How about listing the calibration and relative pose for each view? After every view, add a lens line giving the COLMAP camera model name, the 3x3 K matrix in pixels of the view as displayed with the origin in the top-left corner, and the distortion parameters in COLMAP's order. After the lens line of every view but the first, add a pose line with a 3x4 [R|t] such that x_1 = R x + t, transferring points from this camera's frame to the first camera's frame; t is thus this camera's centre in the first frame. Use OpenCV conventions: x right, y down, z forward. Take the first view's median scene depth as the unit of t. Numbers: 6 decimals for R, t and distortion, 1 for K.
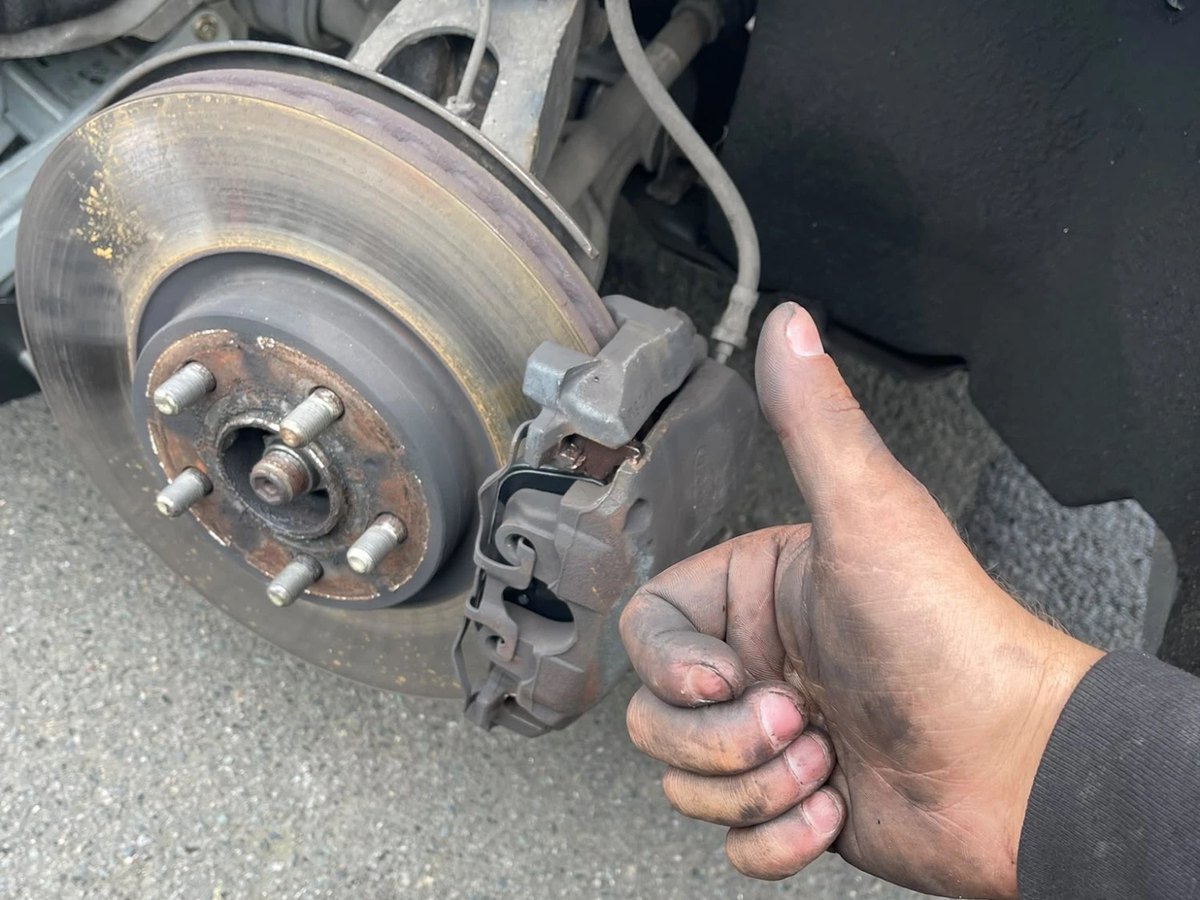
lens RADIAL K [[975.0, 0, 601.3], [0, 975.0, 449.2], [0, 0, 1]] dist [0.015564, 0.006673]
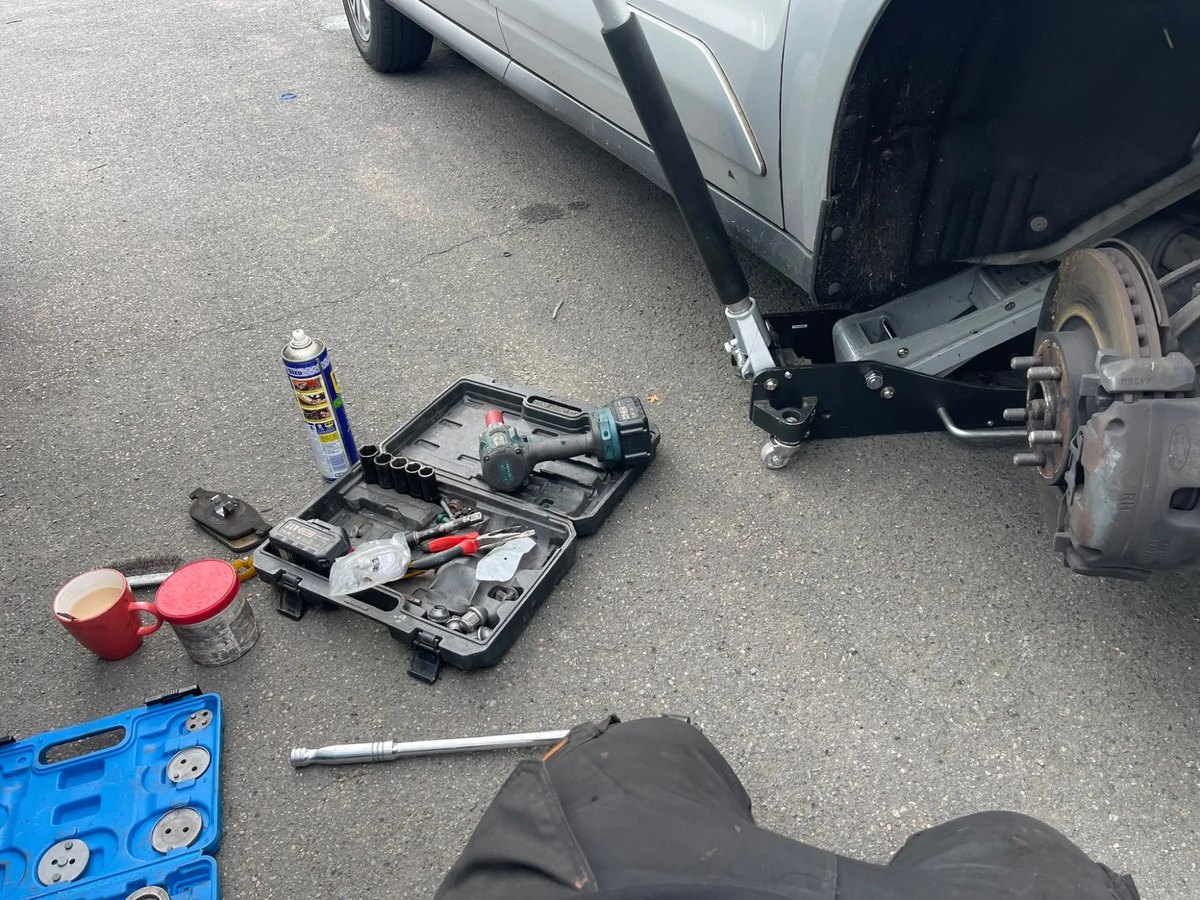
lens RADIAL K [[975.0, 0, 600.8], [0, 975.0, 450.8], [0, 0, 1]] dist [0.015564, 0.006673]
pose [[0.705240, 0.195767, -0.681404, 0.291714], [-0.367991, 0.922590, -0.115804, 0.503793], [0.605986, 0.332421, 0.722688, -0.848544]]
